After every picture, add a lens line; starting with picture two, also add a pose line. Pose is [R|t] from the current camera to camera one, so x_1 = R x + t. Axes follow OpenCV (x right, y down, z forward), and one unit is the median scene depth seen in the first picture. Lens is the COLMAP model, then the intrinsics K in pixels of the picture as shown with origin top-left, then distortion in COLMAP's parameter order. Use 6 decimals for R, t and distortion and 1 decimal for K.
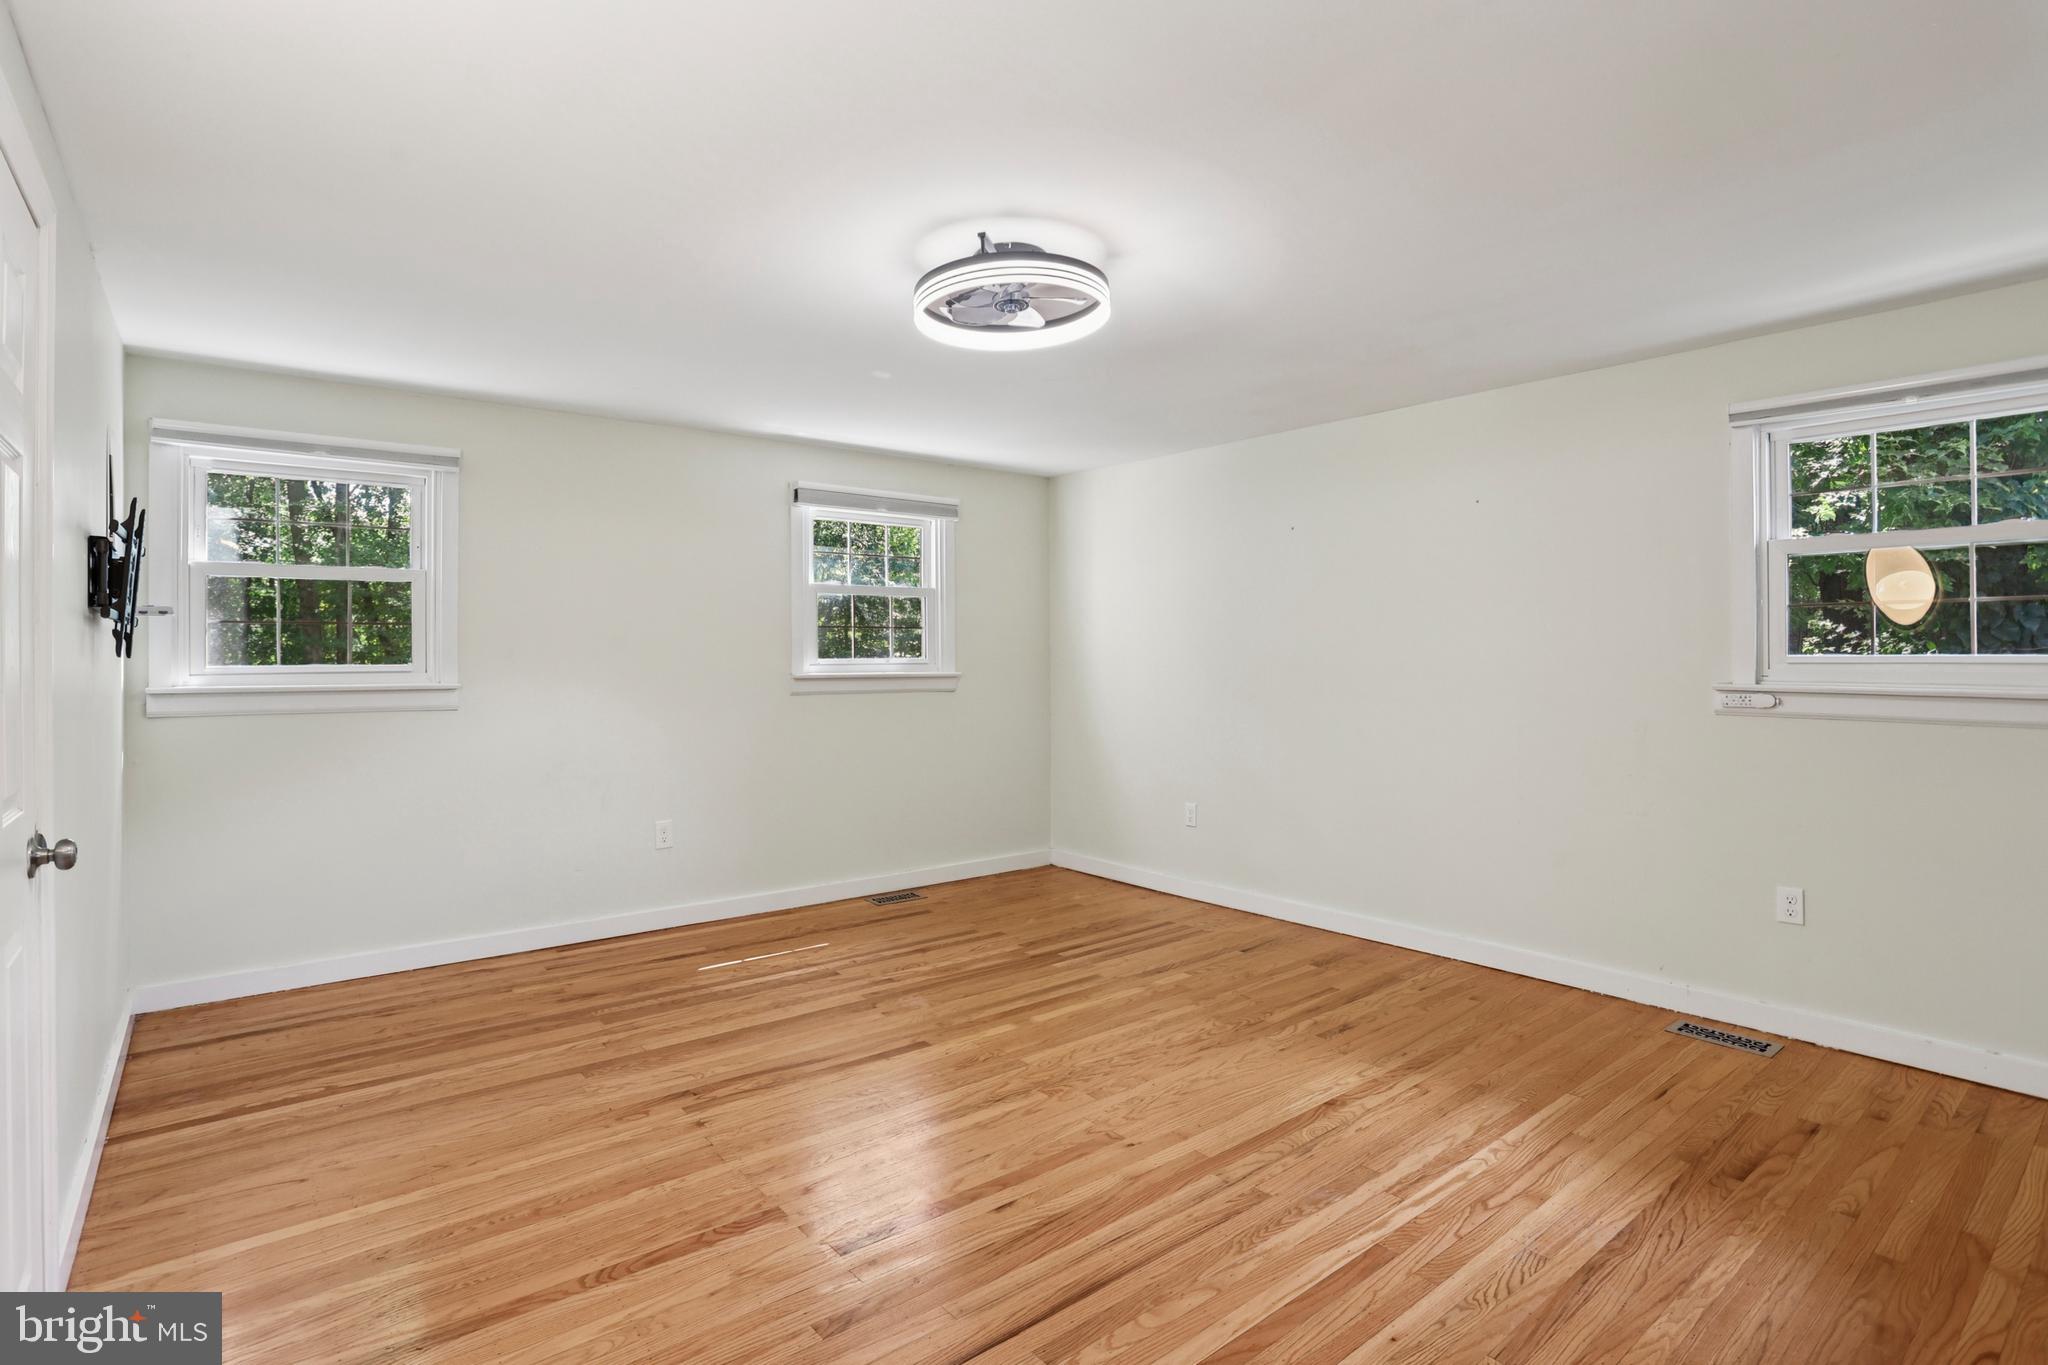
lens RADIAL K [[1035.7, 0, 1029.9], [0, 1035.7, 668.0], [0, 0, 1]] dist [-0.068273, 0.029388]
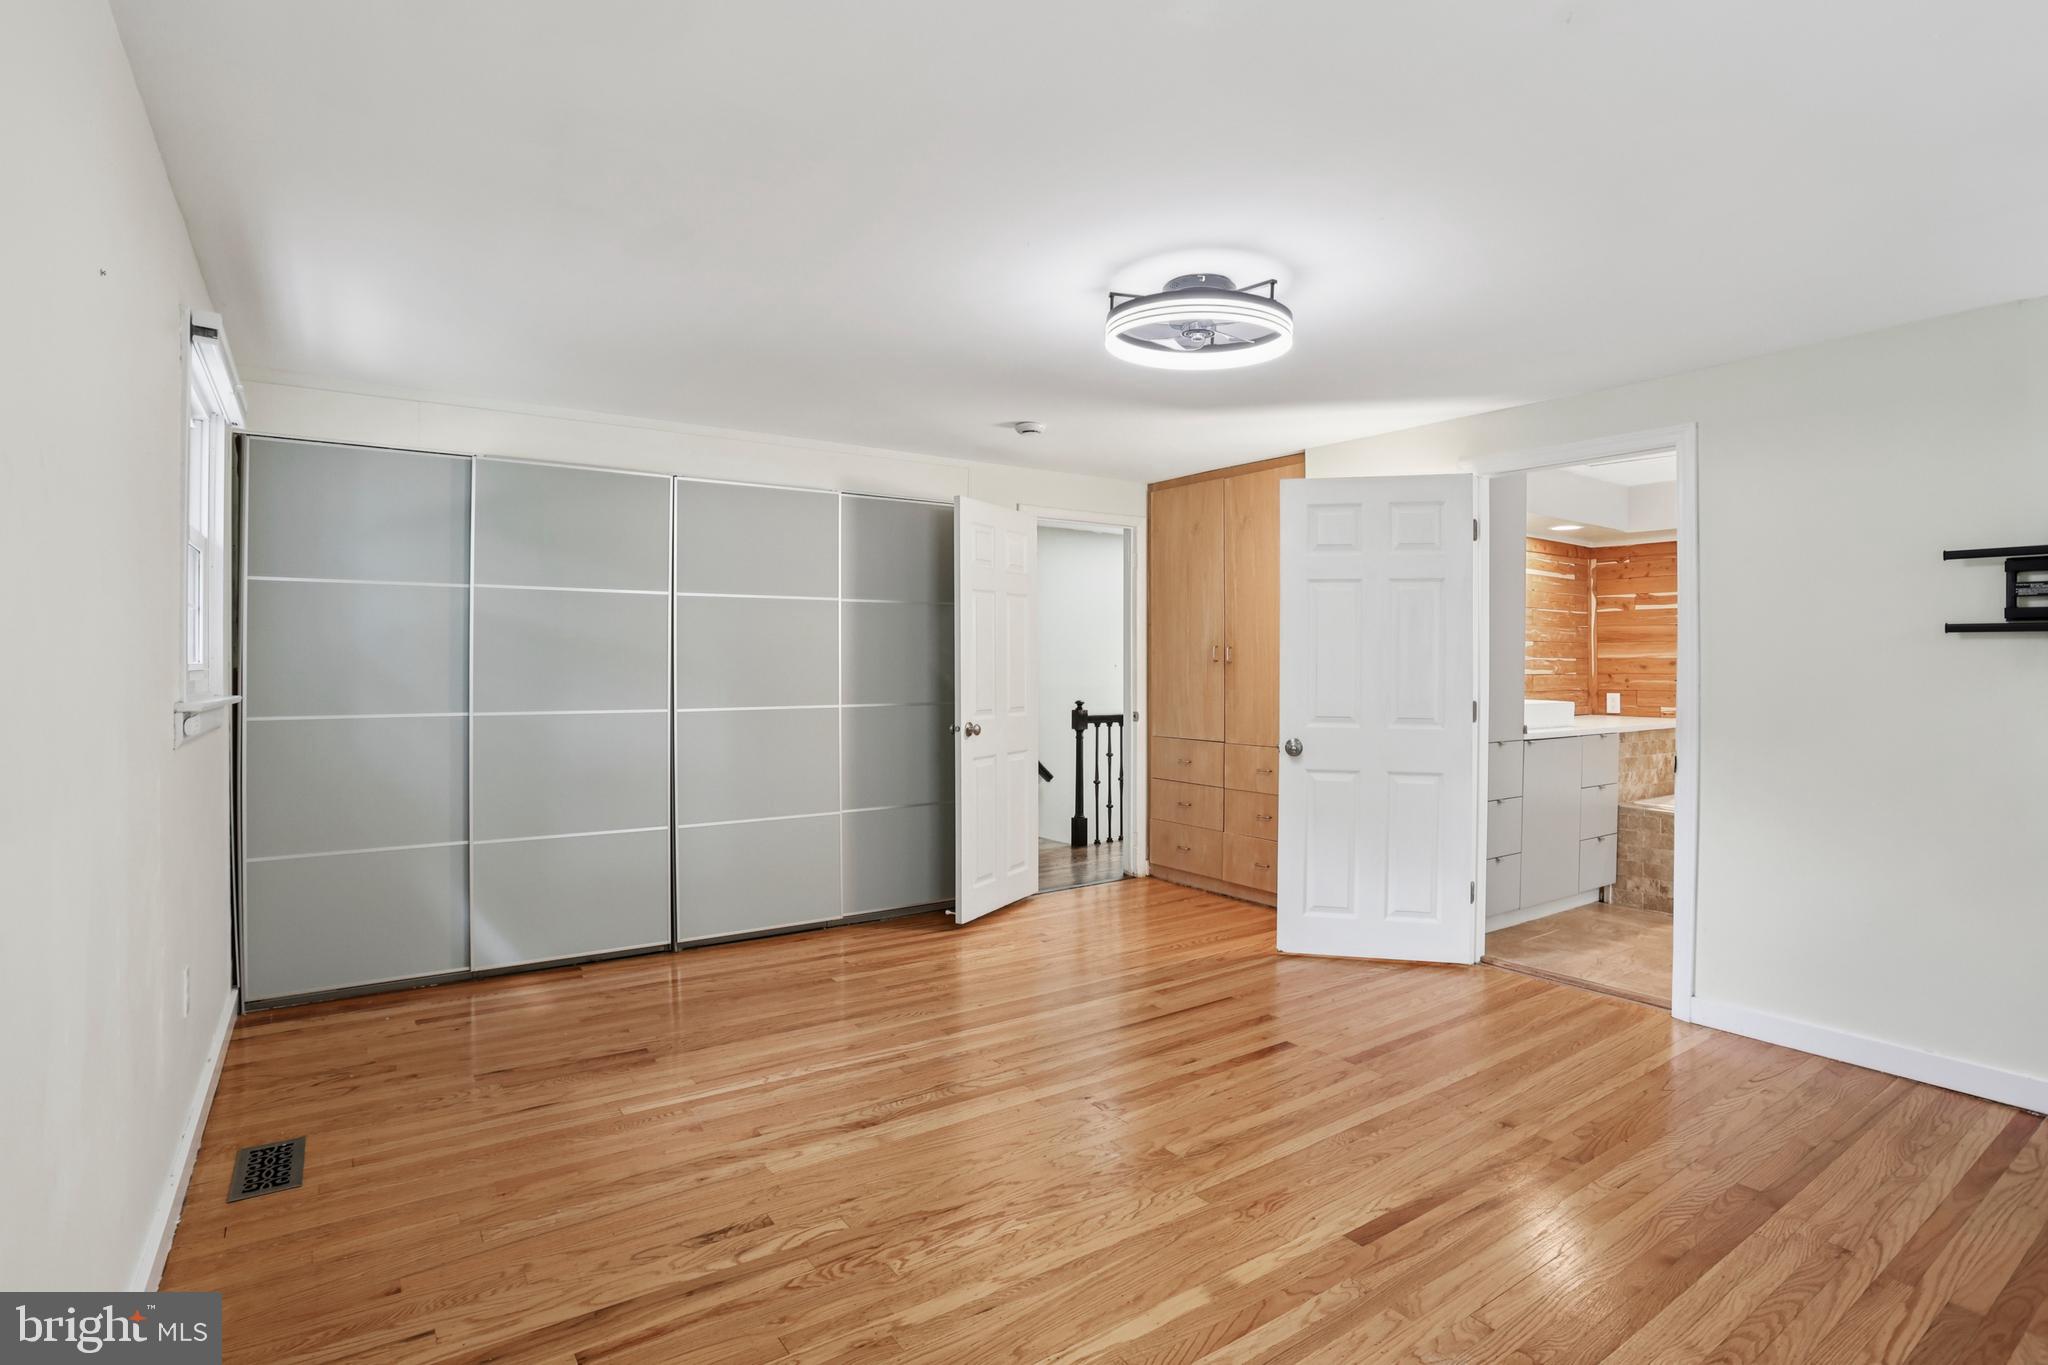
lens RADIAL K [[1035.7, 0, 1029.9], [0, 1035.7, 668.0], [0, 0, 1]] dist [-0.068273, 0.029388]
pose [[-0.997425, -0.001363, 0.071710, 0.073153], [-0.000694, 0.999956, 0.009346, -0.015627], [-0.071720, 0.009272, -0.997382, 1.896361]]
